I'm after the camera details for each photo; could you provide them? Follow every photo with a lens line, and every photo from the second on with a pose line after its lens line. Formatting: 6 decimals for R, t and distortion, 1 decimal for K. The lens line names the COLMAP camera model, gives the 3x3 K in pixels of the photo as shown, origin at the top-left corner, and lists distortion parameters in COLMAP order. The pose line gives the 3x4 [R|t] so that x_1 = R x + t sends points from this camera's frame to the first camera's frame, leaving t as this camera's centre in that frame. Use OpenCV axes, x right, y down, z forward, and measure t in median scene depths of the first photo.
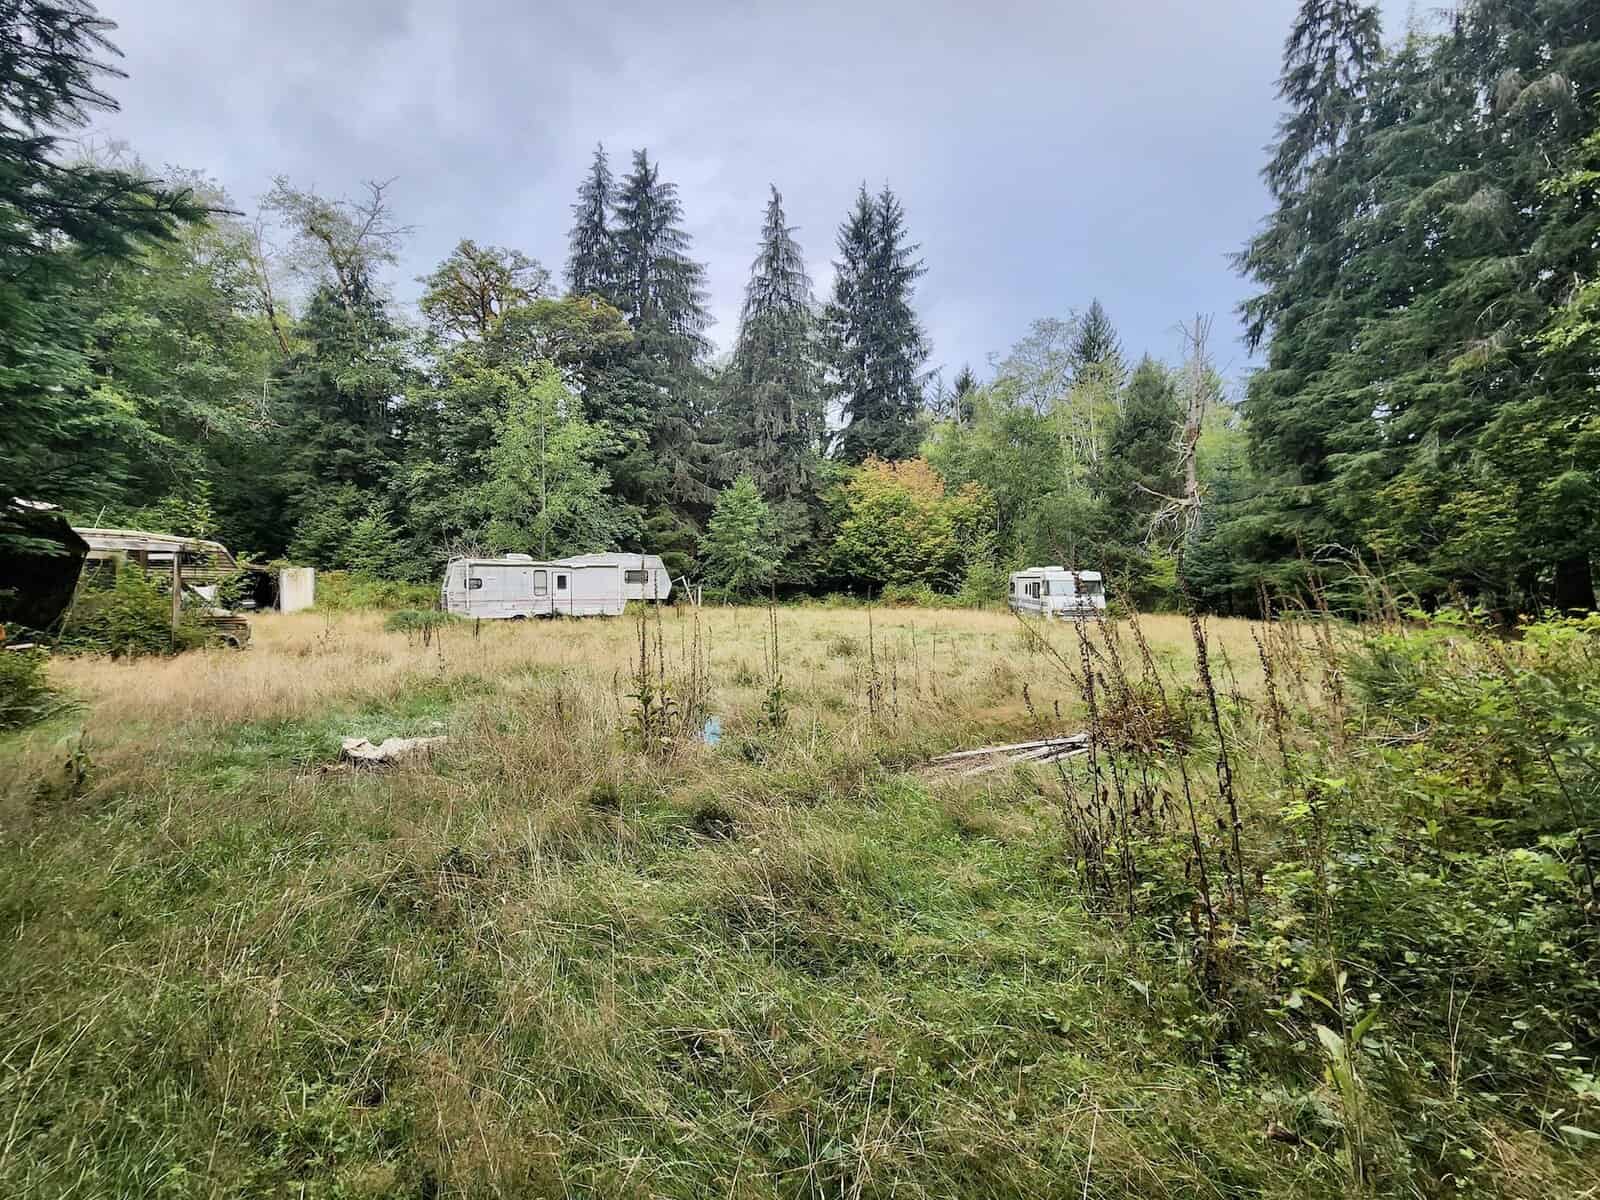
lens RADIAL K [[651.0, 0, 786.4], [0, 651.0, 599.4], [0, 0, 1]] dist [0.000127, -0.000044]
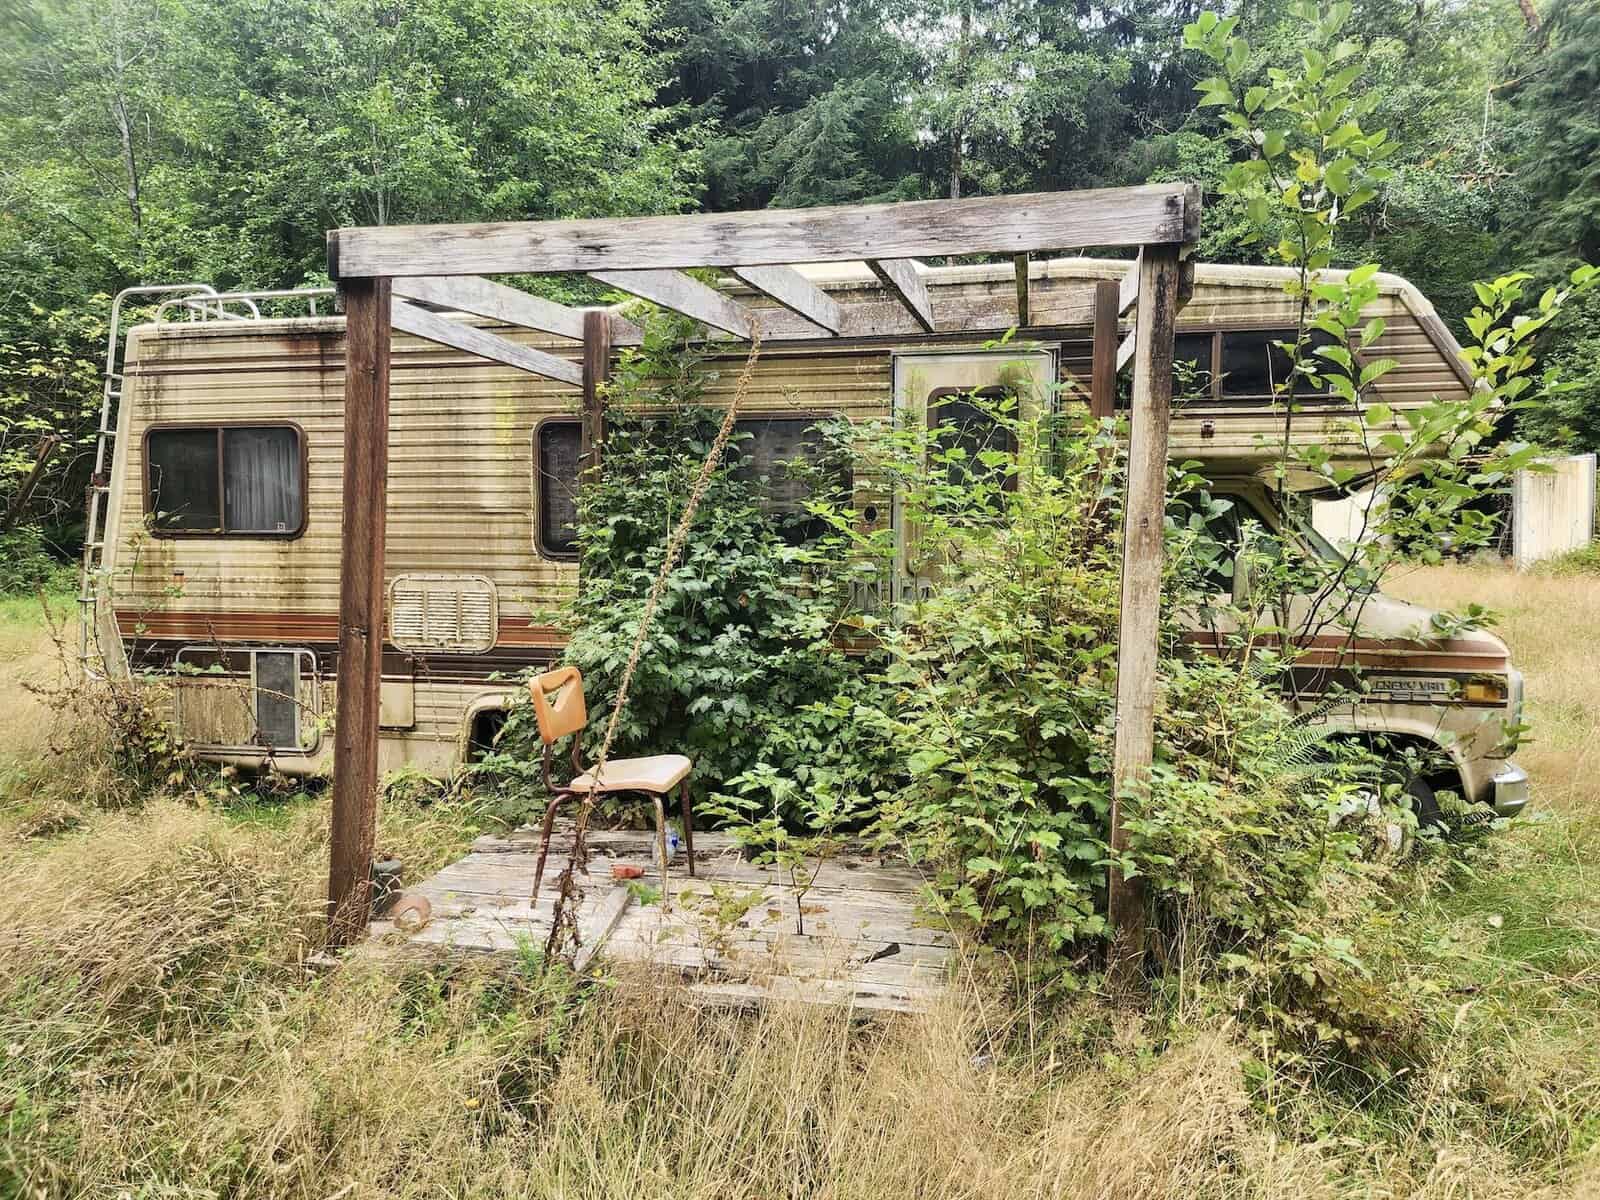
lens RADIAL K [[1065.4, 0, 800.0], [0, 1065.4, 600.0], [0, 0, 1]] dist [0.000819, 0.000153]
pose [[0.343499, 0.073187, -0.936297, -0.216724], [-0.007757, 0.997146, 0.075097, -0.003661], [0.939121, -0.018532, 0.343087, 0.248850]]
